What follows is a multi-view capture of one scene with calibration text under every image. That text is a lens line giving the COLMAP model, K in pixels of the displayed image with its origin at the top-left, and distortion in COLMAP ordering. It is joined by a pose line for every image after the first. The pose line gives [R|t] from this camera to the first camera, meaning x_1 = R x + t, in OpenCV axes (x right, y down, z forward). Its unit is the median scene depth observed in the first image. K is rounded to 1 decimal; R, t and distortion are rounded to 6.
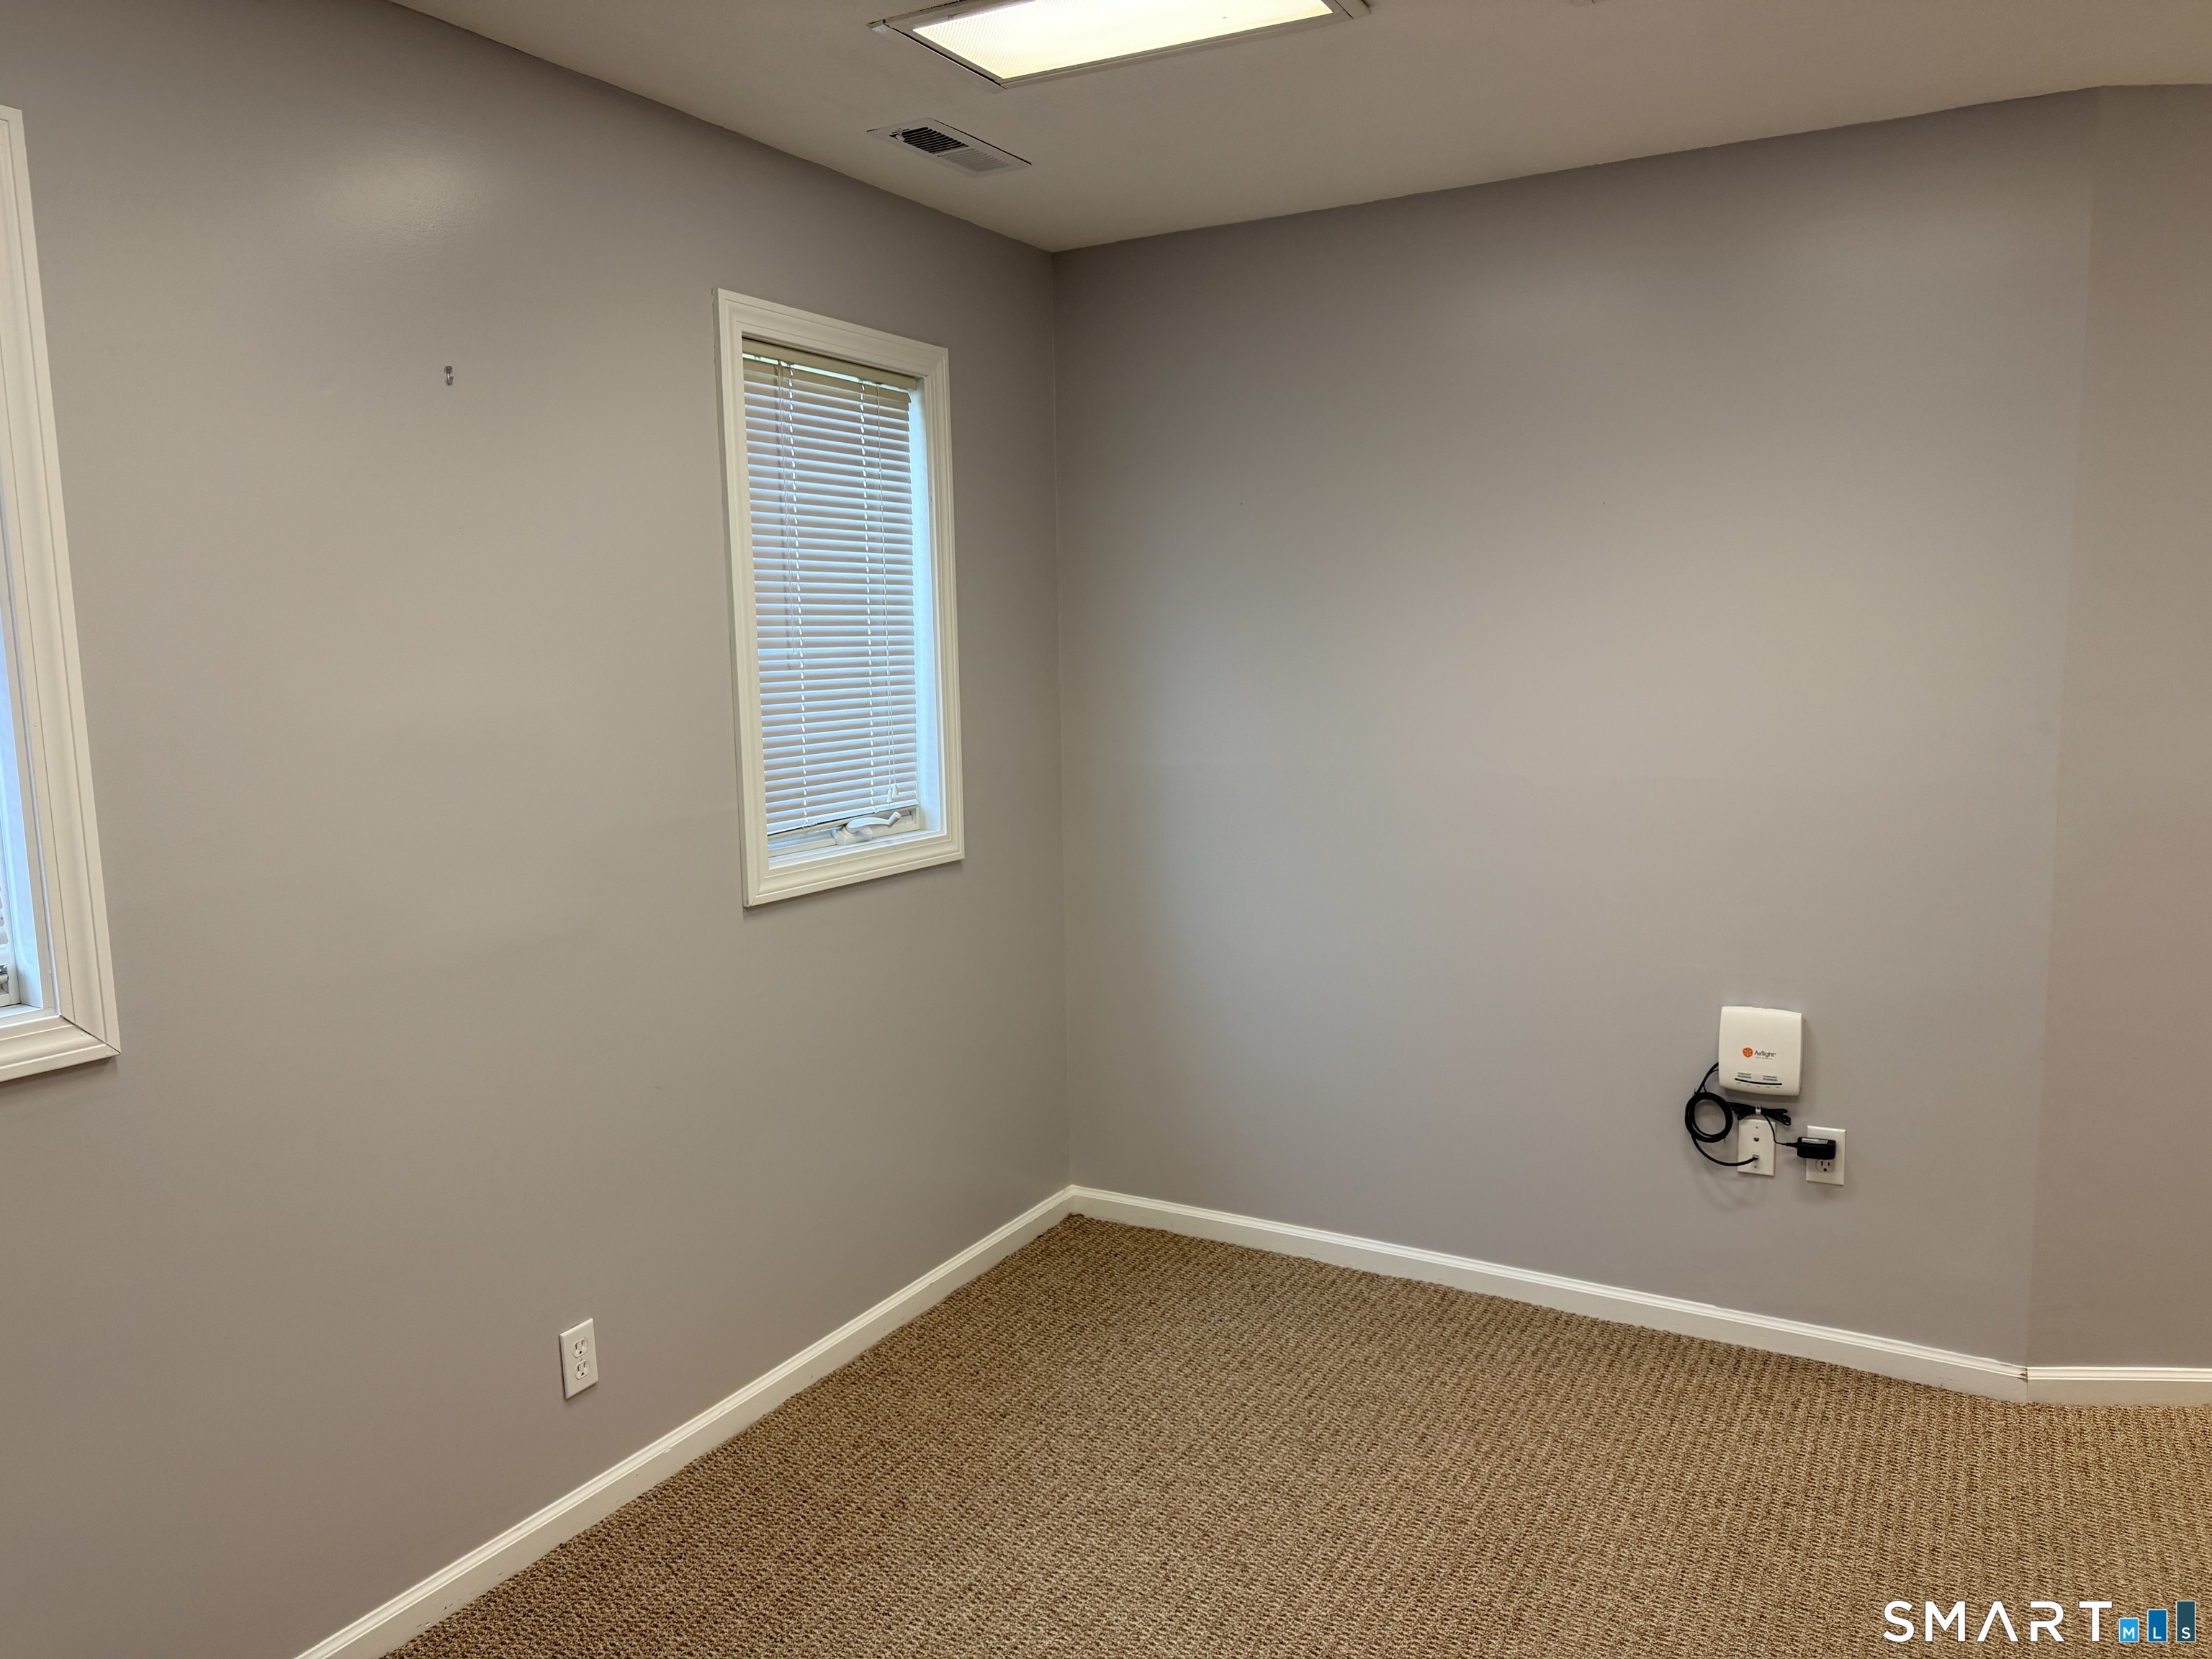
lens RADIAL K [[1572.9, 0, 1118.7], [0, 1572.9, 839.5], [0, 0, 1]] dist [0.008467, -0.011350]
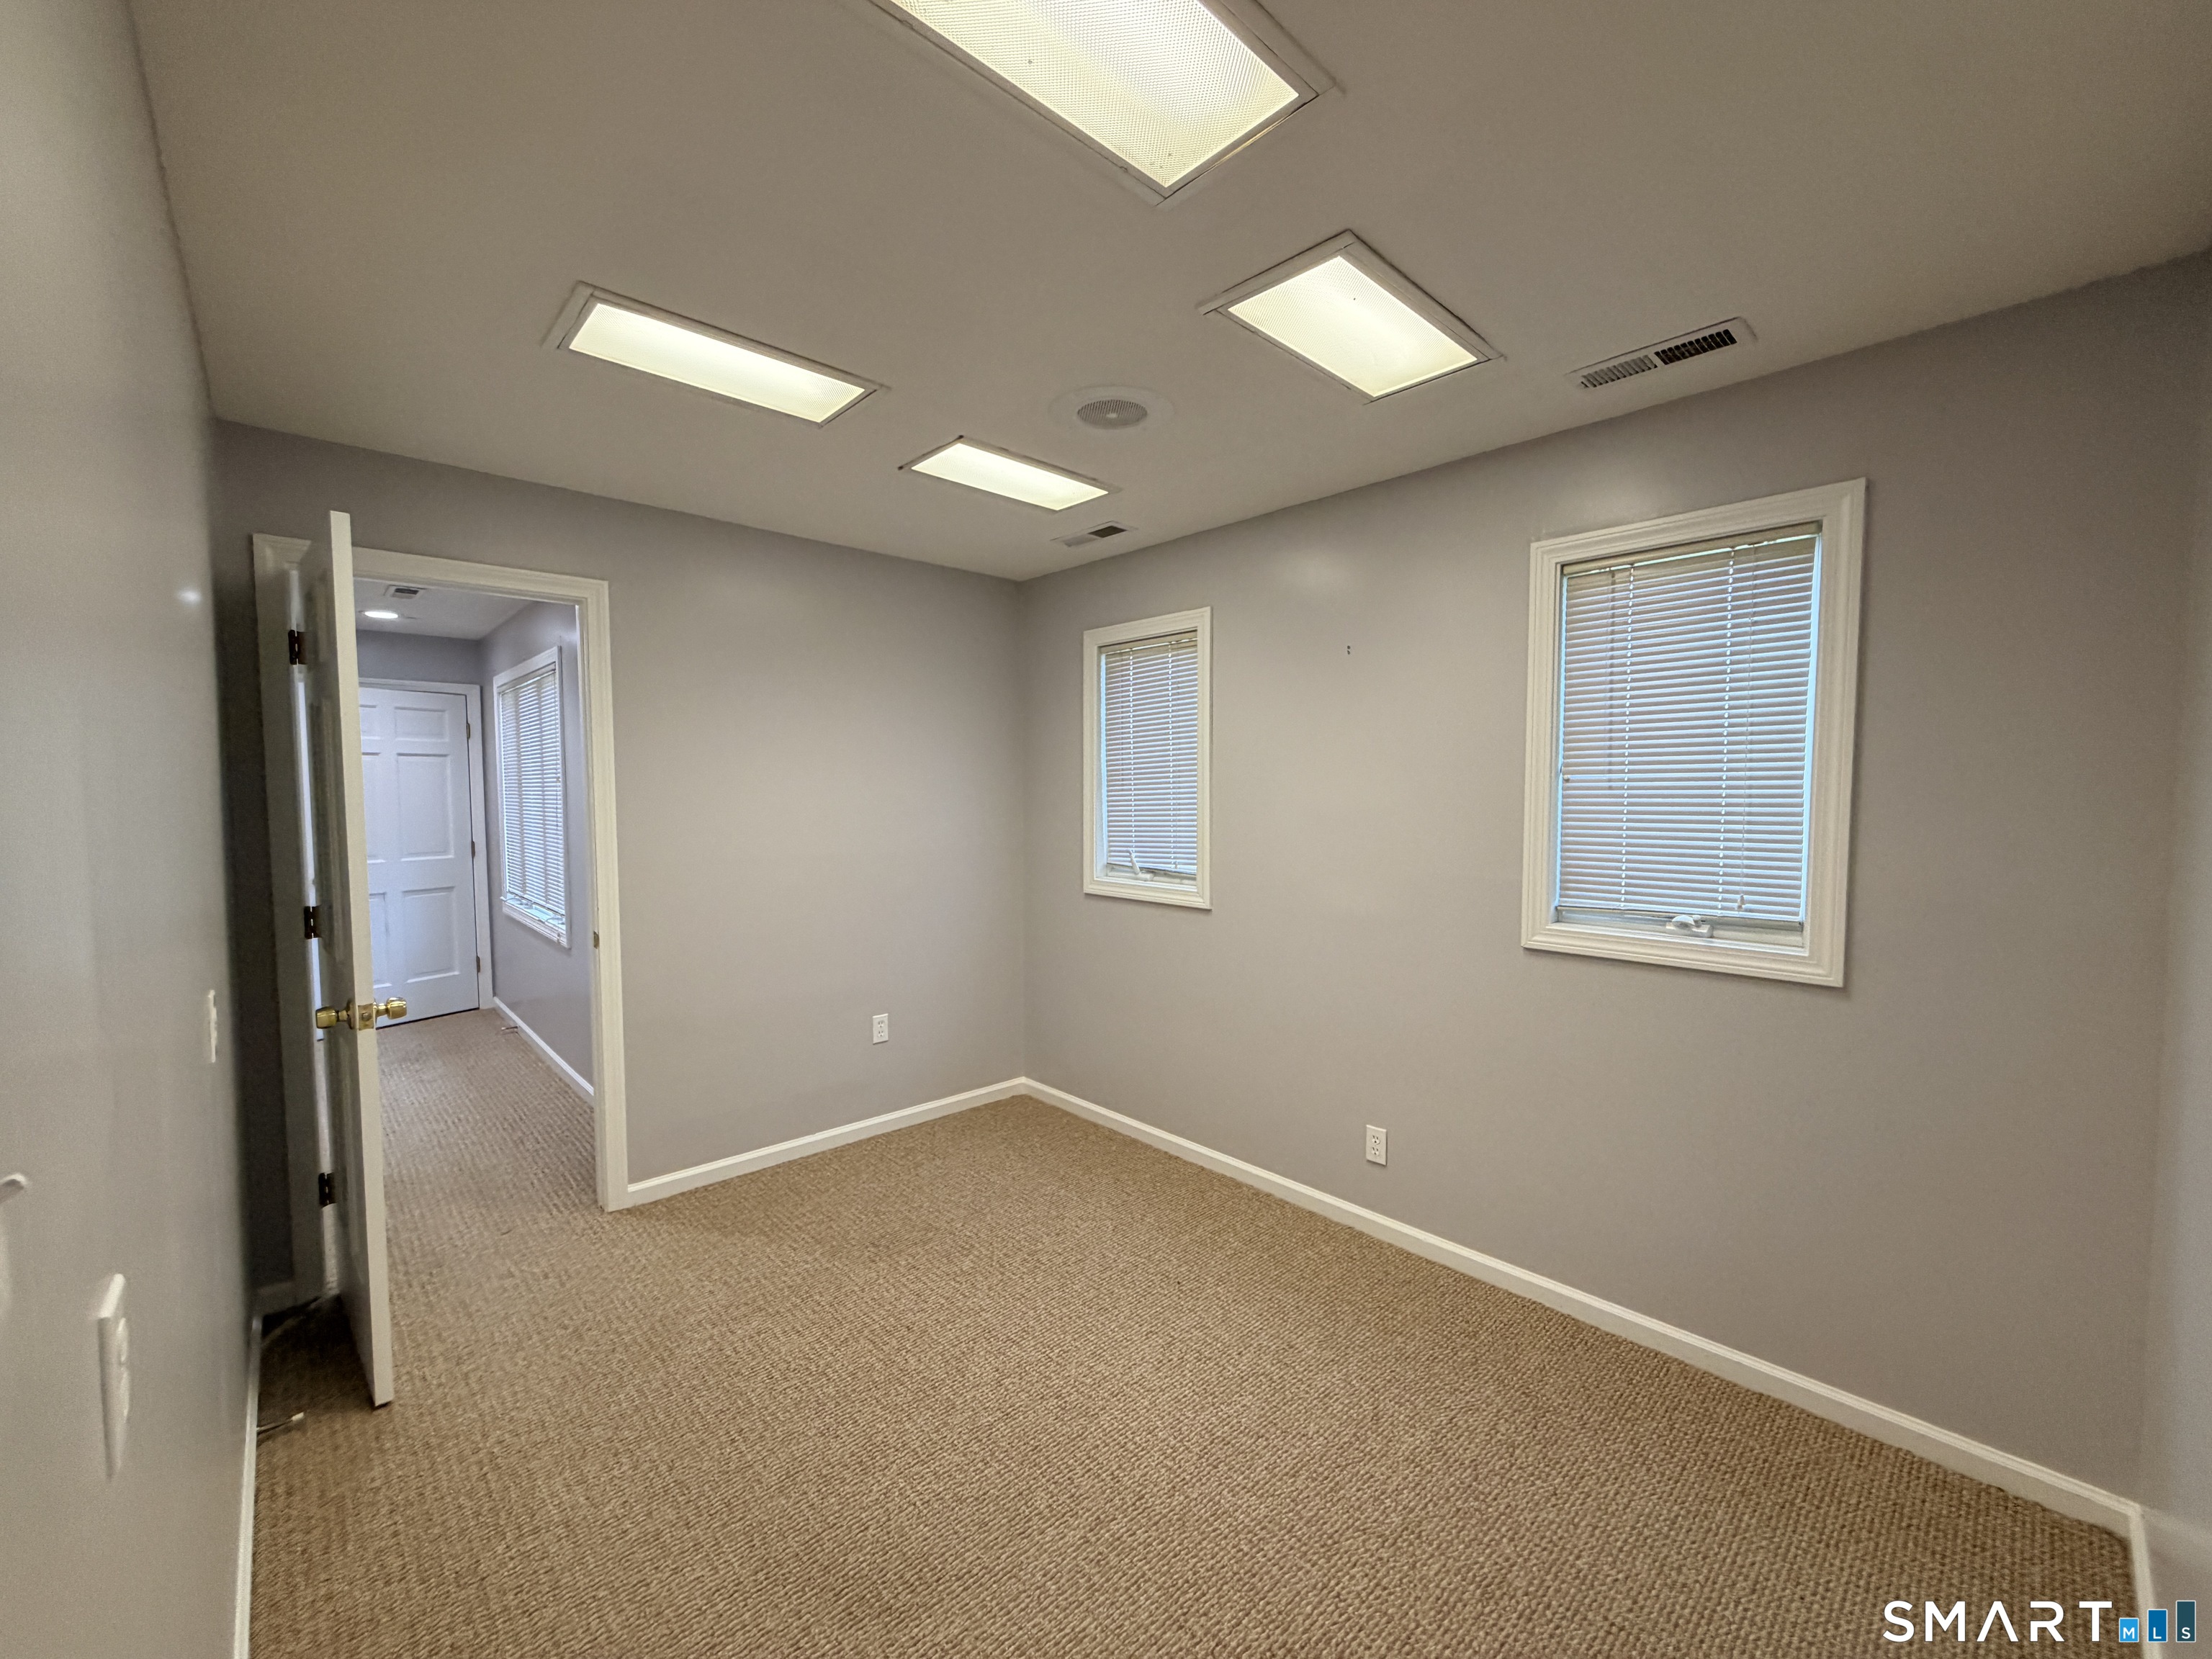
lens RADIAL K [[882.2, 0, 1096.8], [0, 882.2, 835.1], [0, 0, 1]] dist [-0.001047, -0.000064]
pose [[-0.306744, 0.062457, -0.949741, 0.669904], [-0.120685, 0.987238, 0.103901, -0.099073], [0.944110, 0.146490, -0.295292, 0.837686]]
